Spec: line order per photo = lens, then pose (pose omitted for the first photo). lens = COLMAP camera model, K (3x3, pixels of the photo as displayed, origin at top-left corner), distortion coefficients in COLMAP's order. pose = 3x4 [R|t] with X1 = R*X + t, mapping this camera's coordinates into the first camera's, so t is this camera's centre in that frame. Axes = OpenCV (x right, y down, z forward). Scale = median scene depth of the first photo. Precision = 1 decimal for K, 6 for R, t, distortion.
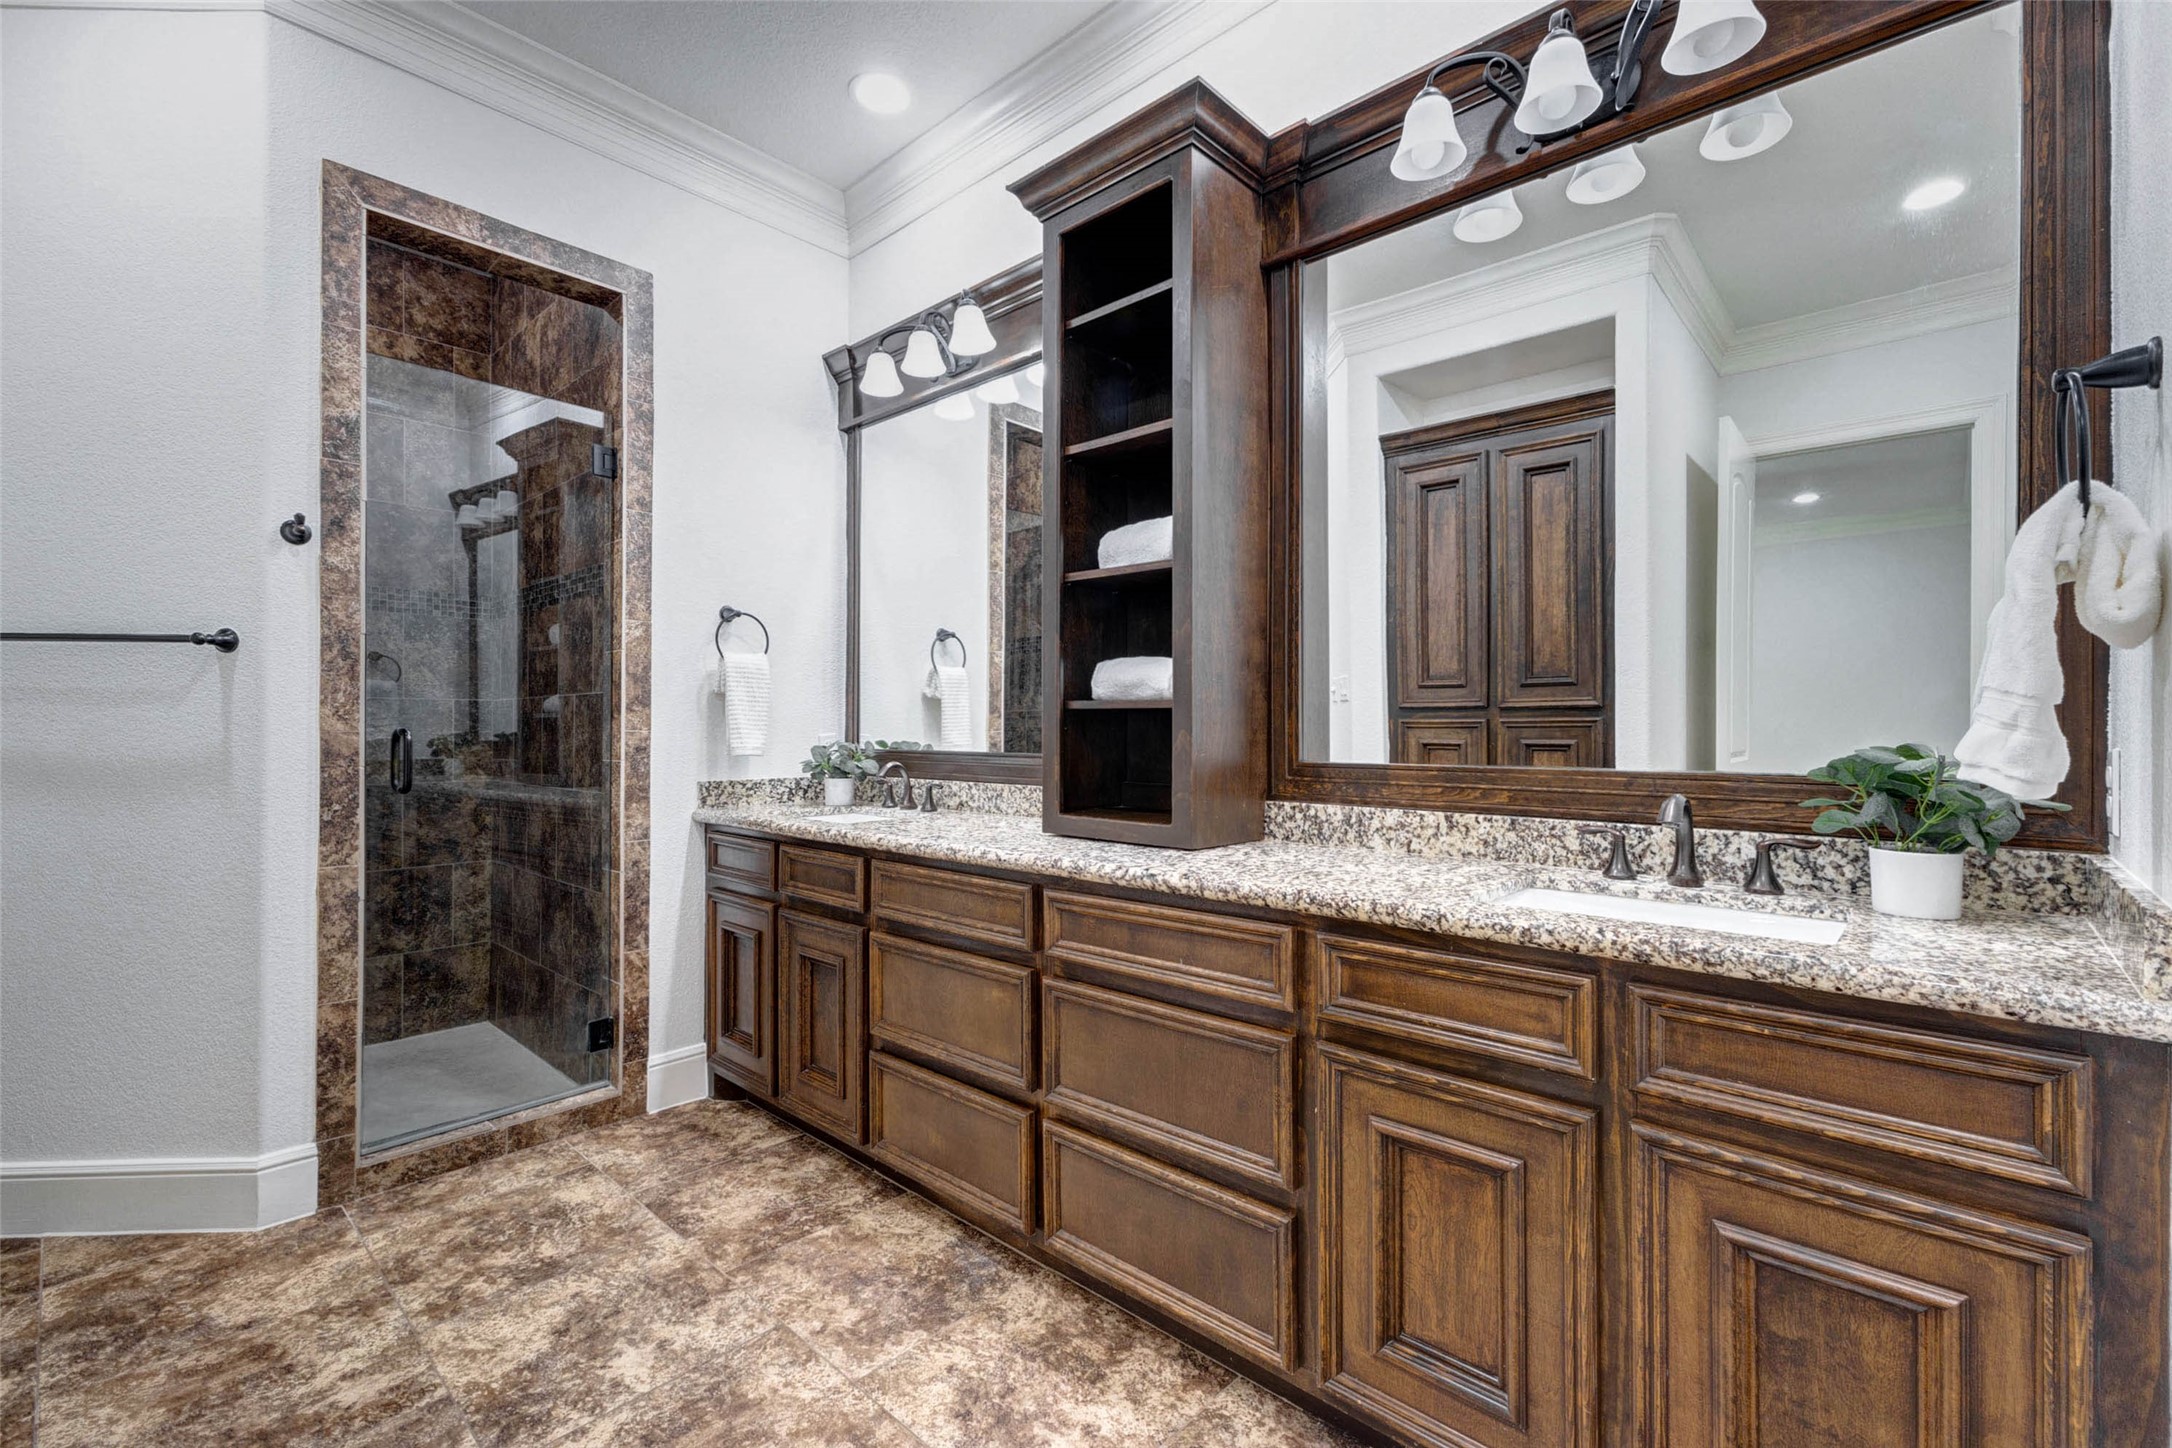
lens RADIAL K [[938.3, 0, 1078.8], [0, 938.3, 725.9], [0, 0, 1]] dist [0.003530, -0.001015]
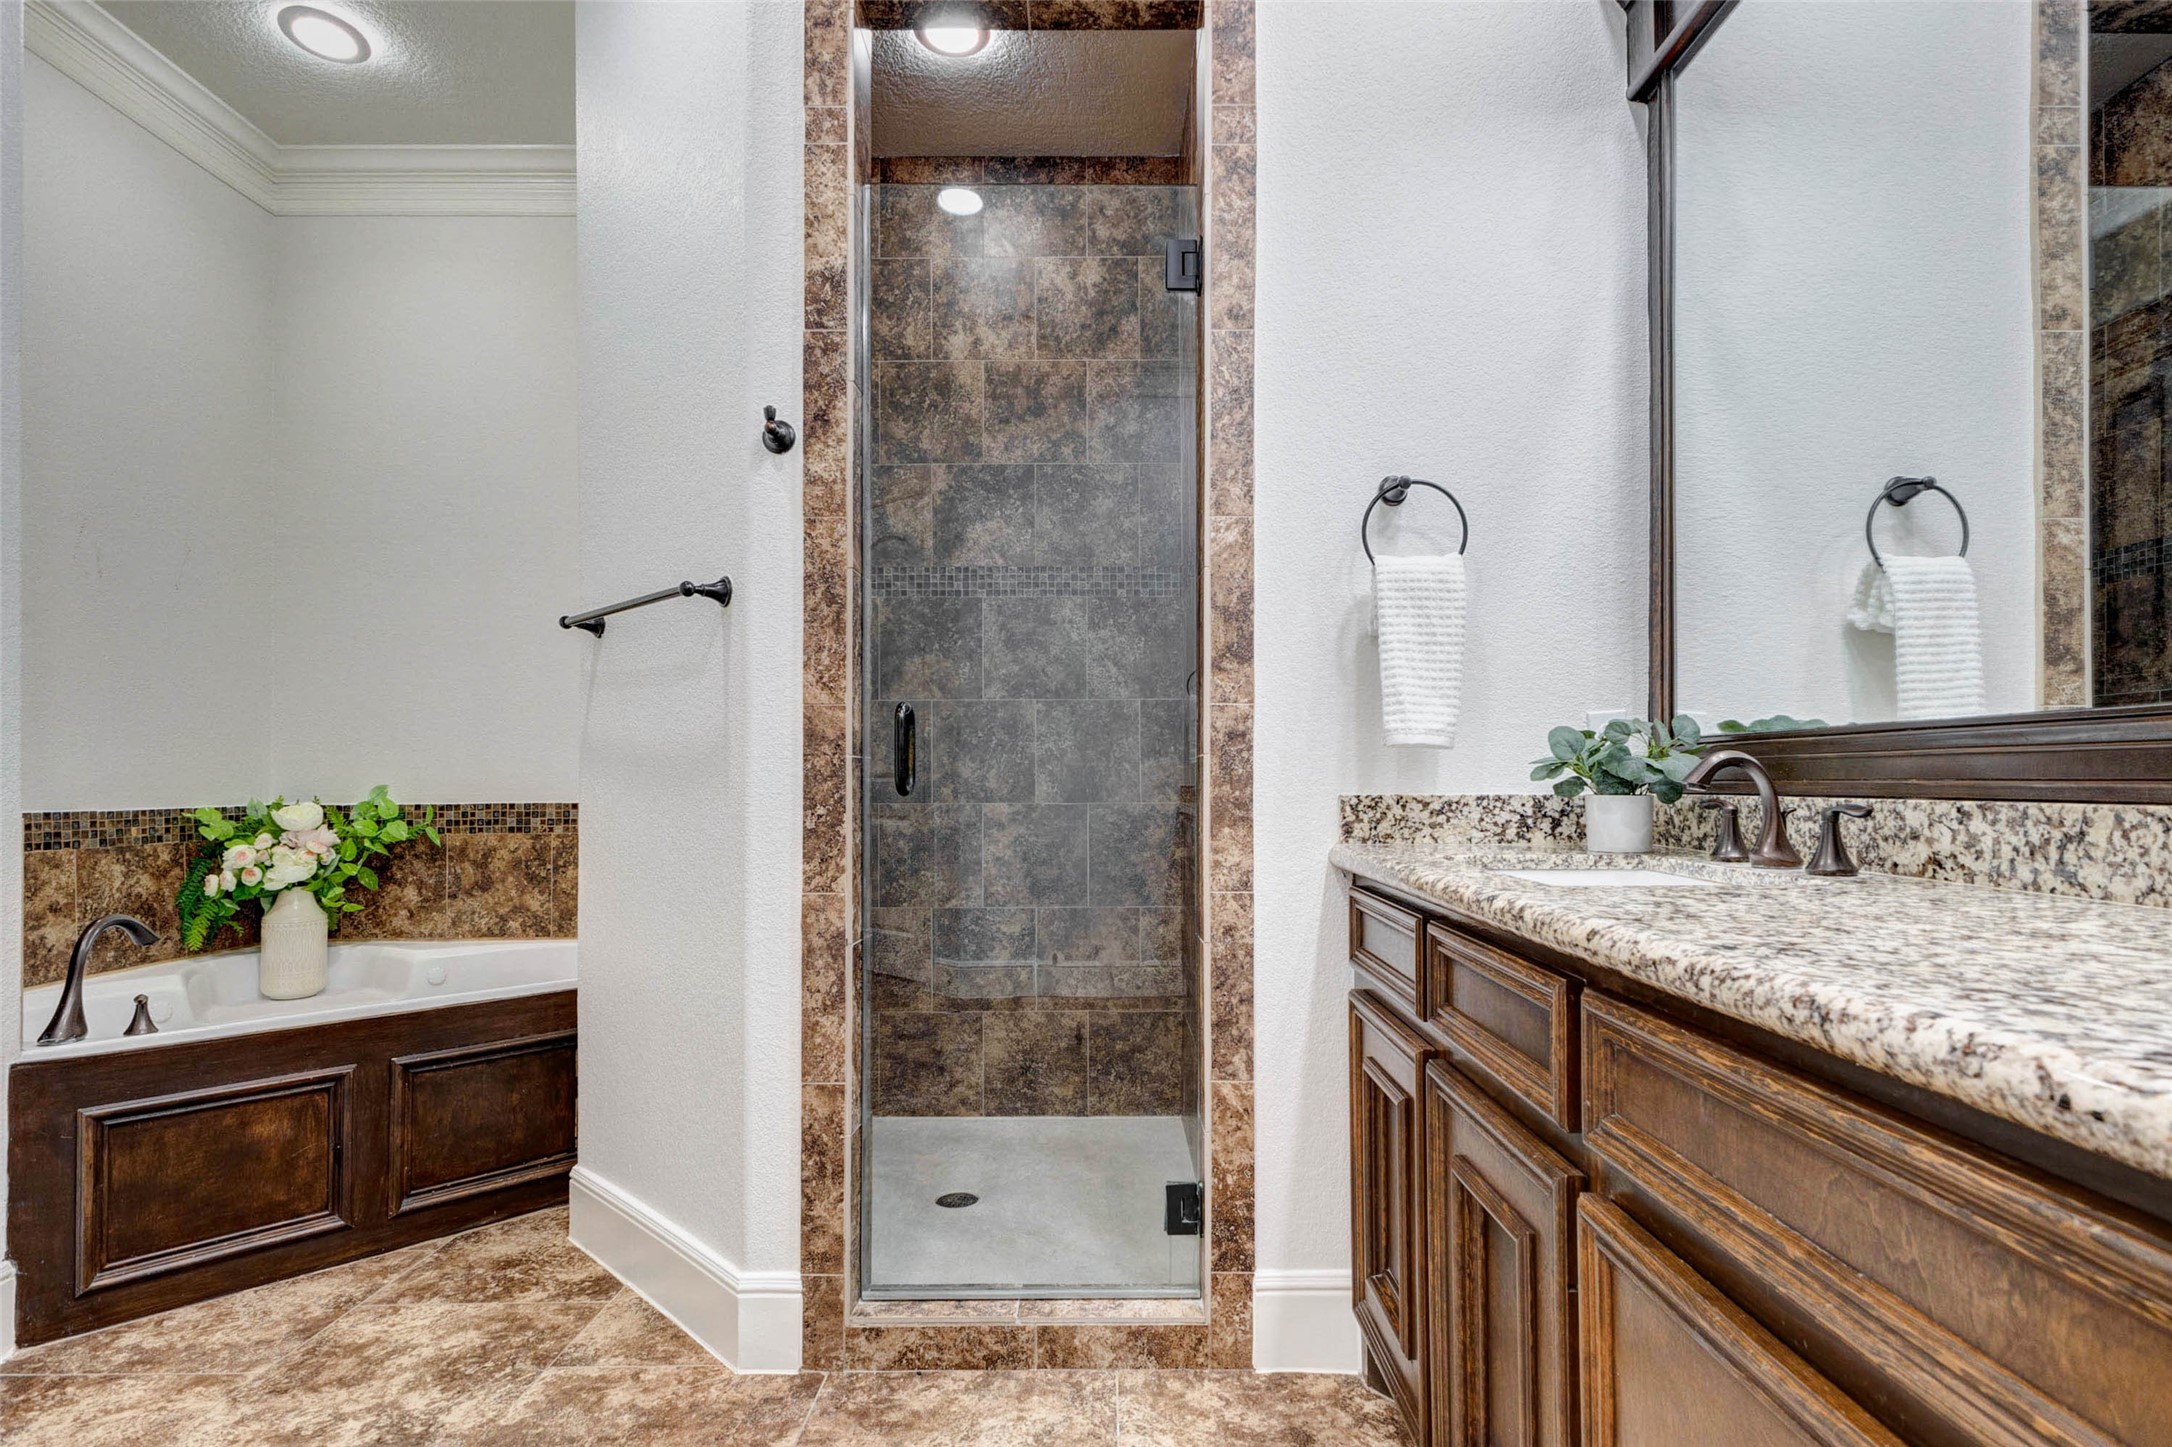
lens RADIAL K [[1070.6, 0, 1091.1], [0, 1070.6, 761.6], [0, 0, 1]] dist [0.011307, -0.001338]
pose [[0.675452, -0.014261, -0.737266, -0.037883], [0.005948, 0.999886, -0.013893, 0.050486], [0.737380, 0.004999, 0.675460, 0.490961]]
